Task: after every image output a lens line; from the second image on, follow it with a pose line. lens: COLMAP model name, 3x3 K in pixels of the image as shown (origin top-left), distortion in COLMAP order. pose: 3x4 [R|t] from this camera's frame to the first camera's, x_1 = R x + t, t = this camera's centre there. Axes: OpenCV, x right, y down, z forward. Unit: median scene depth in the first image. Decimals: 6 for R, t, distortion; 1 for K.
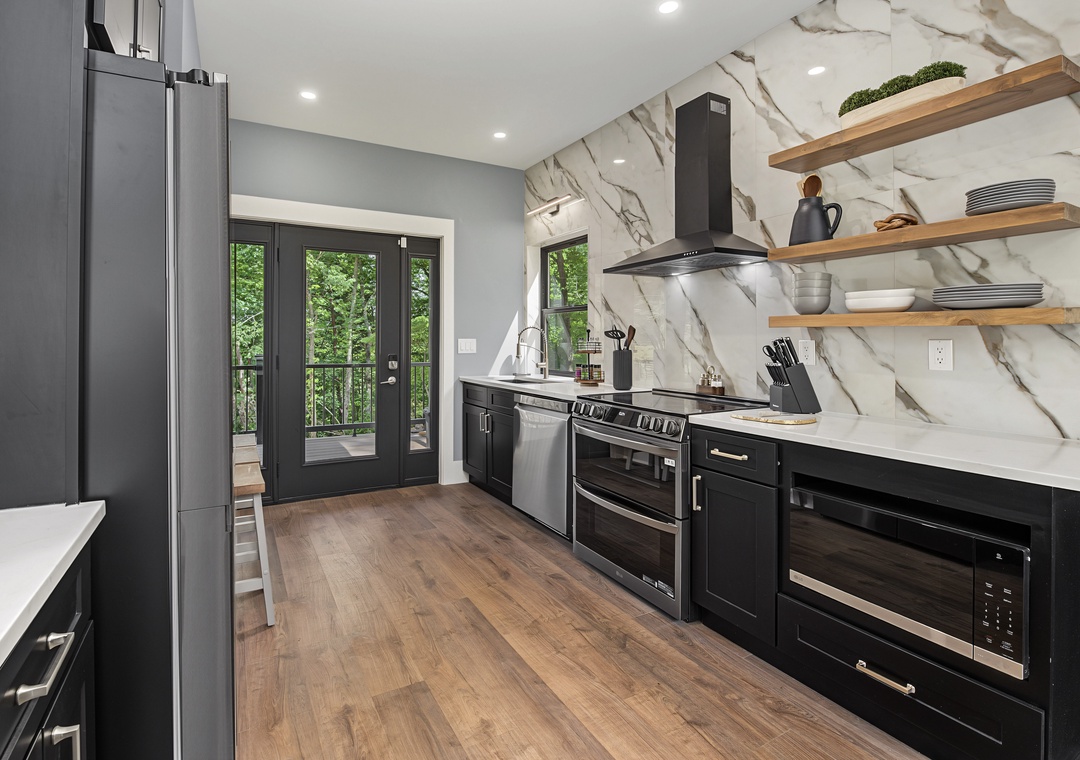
lens RADIAL K [[483.6, 0, 538.6], [0, 483.6, 340.0], [0, 0, 1]] dist [-0.000759, -0.000151]
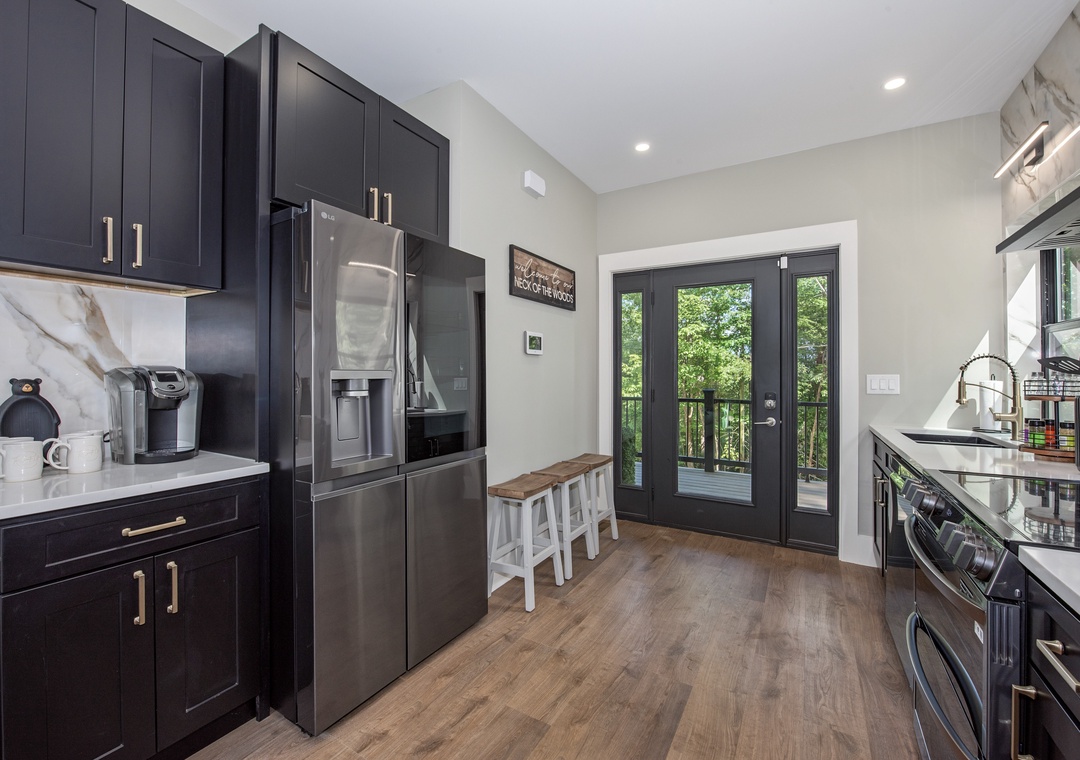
lens RADIAL K [[470.3, 0, 516.3], [0, 470.3, 366.2], [0, 0, 1]] dist [-0.000920, -0.000595]
pose [[0.514427, -0.014823, -0.857406, 0.206501], [-0.003308, 0.999809, -0.019270, 0.001710], [0.857528, 0.012749, 0.514279, 0.170315]]
